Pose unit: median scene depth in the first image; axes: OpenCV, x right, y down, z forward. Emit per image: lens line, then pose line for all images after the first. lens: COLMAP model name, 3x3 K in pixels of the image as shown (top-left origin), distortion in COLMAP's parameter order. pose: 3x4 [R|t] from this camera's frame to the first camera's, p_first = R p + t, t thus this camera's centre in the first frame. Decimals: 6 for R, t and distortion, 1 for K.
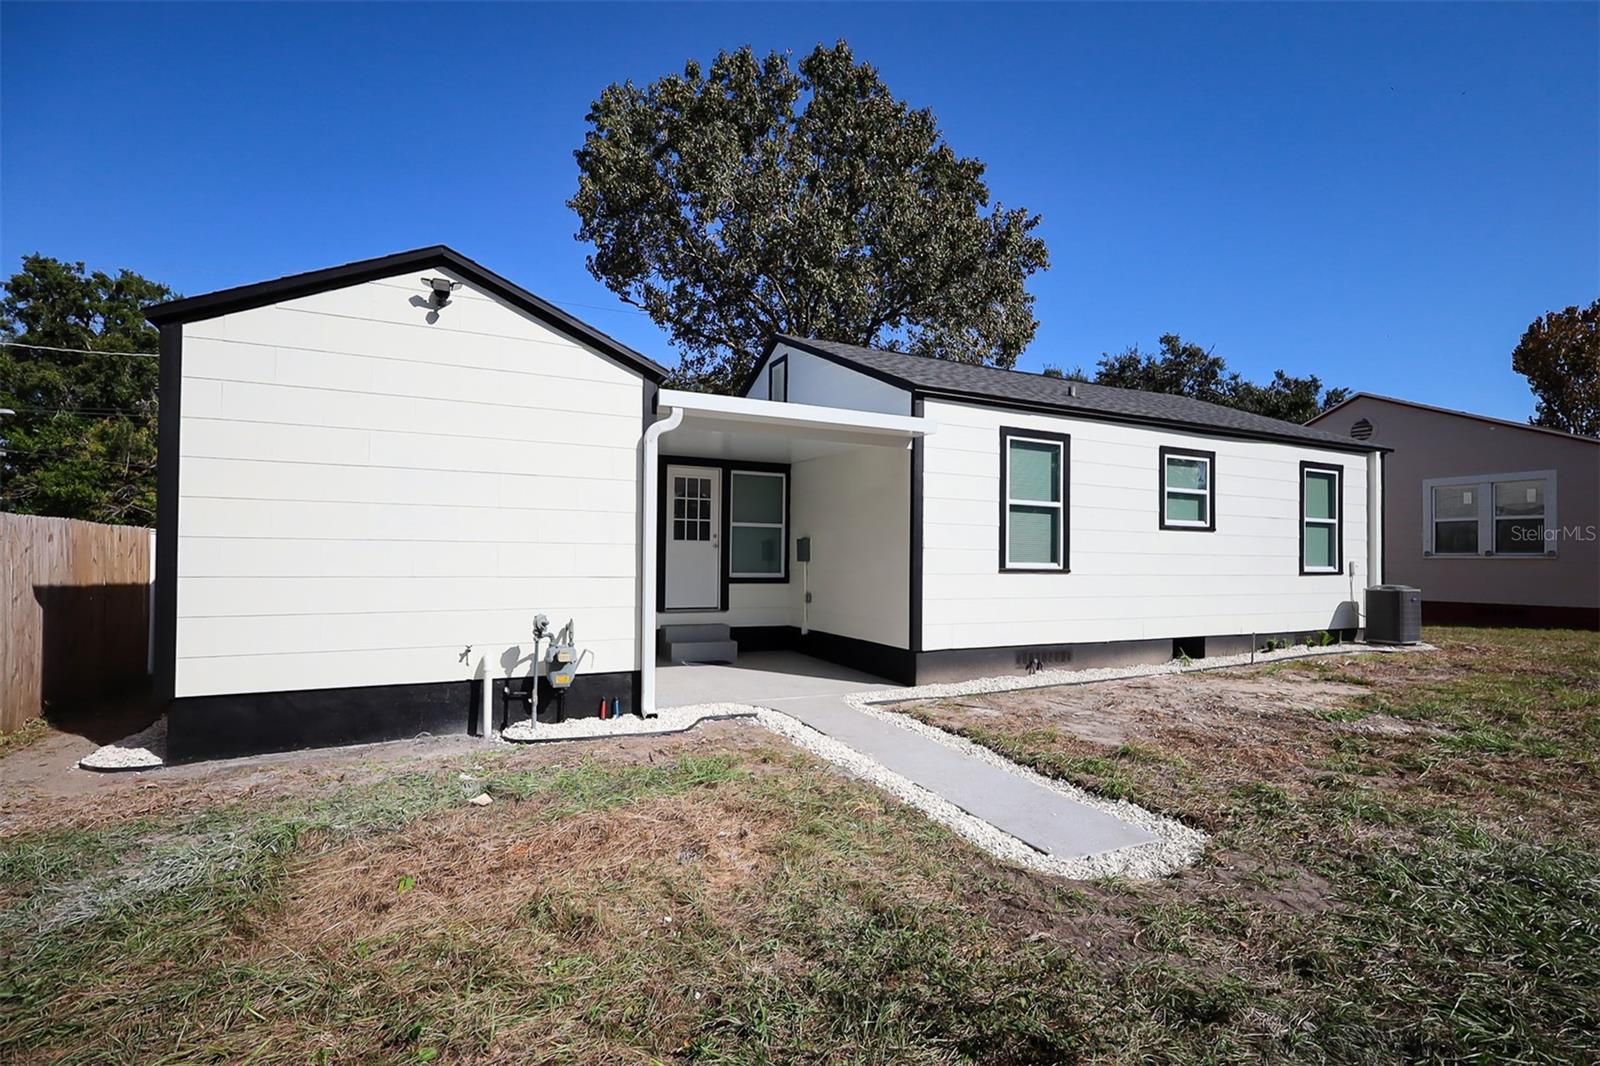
lens RADIAL K [[746.9, 0, 797.3], [0, 746.9, 544.7], [0, 0, 1]] dist [-0.000085, -0.000012]
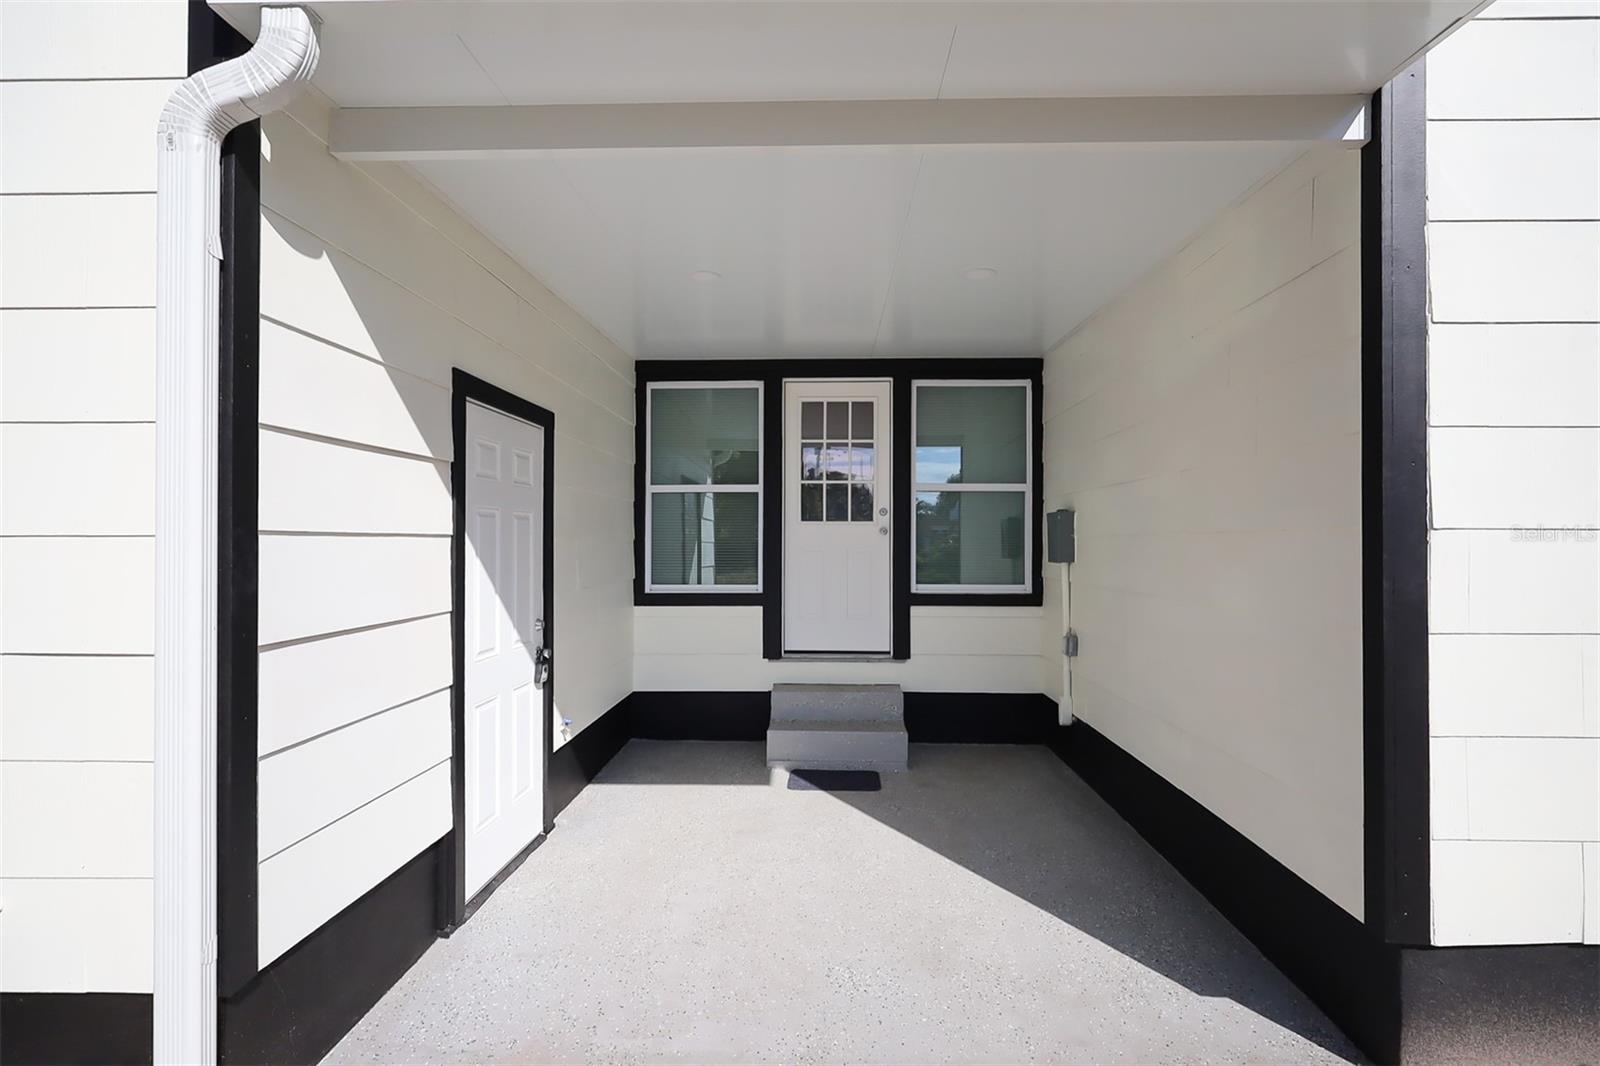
lens RADIAL K [[746.9, 0, 797.3], [0, 746.9, 544.7], [0, 0, 1]] dist [-0.000085, -0.000012]
pose [[0.885831, -0.009928, -0.463902, 0.078170], [0.018350, 0.999739, 0.013644, 0.002812], [0.463645, -0.020599, 0.885781, 0.544127]]
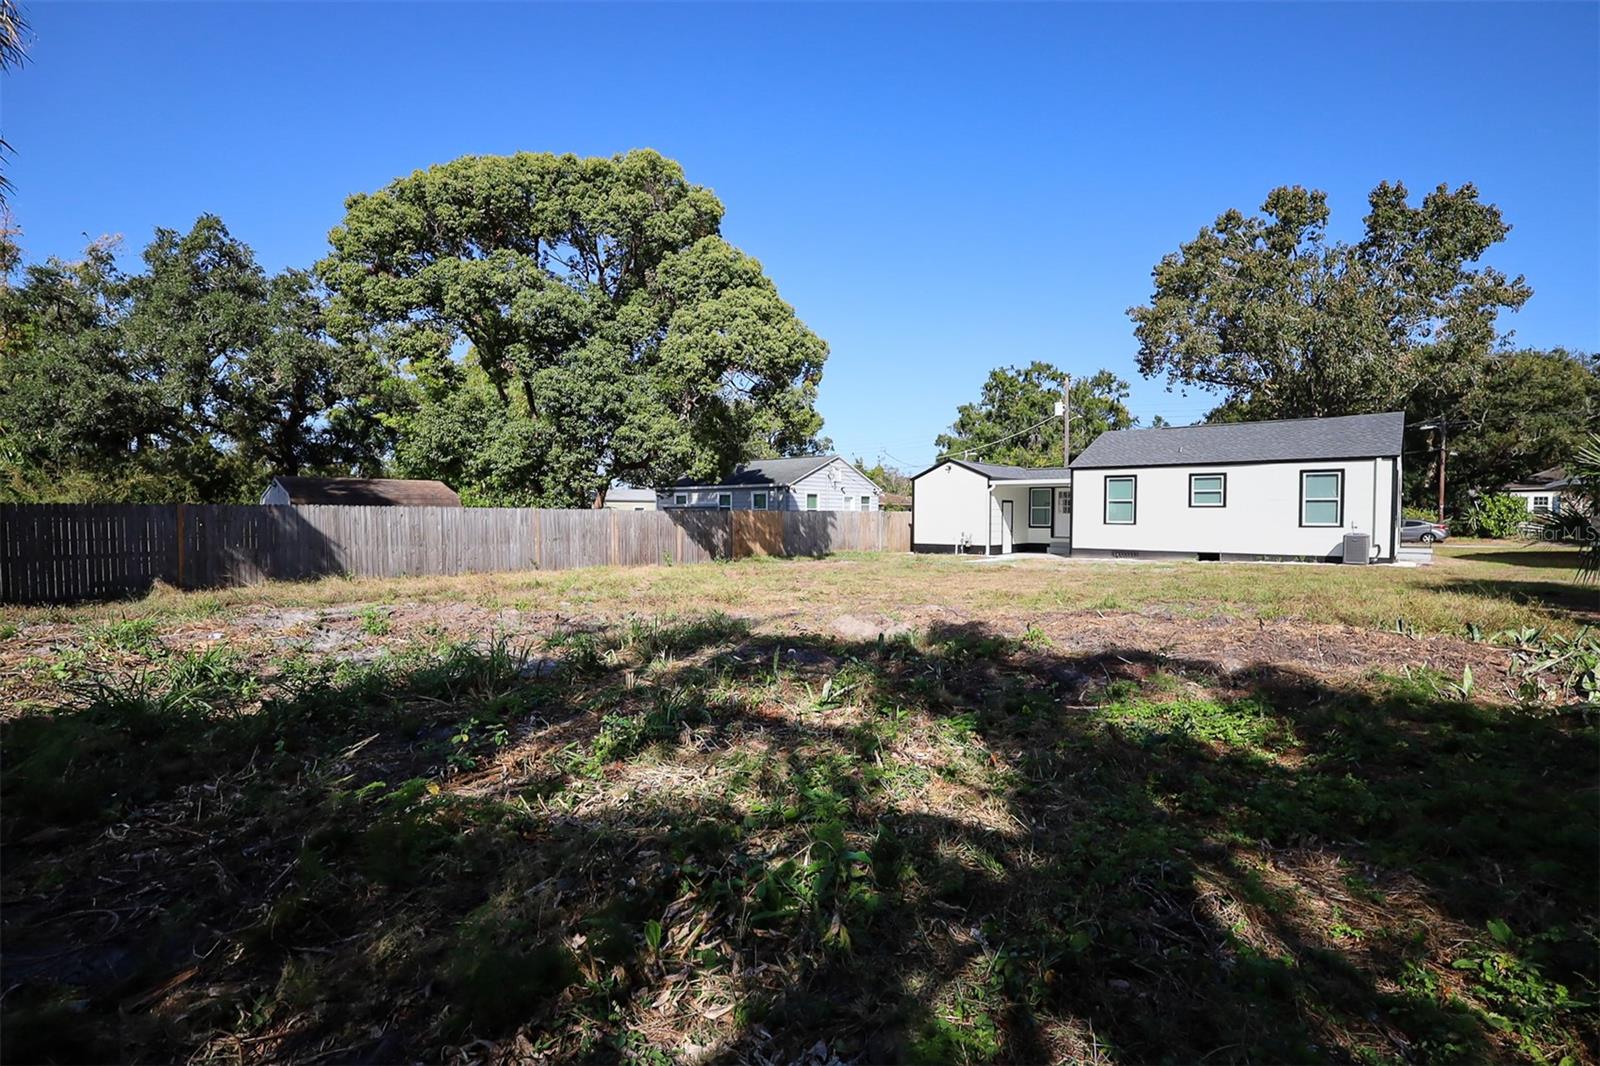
lens RADIAL K [[734.0, 0, 808.9], [0, 734.0, 539.0], [0, 0, 1]] dist [0.000631, 0.000286]
pose [[0.427717, 0.021155, -0.903665, 2.059024], [0.020728, 0.999234, 0.033203, -0.021945], [0.903675, -0.032933, 0.426951, -1.136394]]
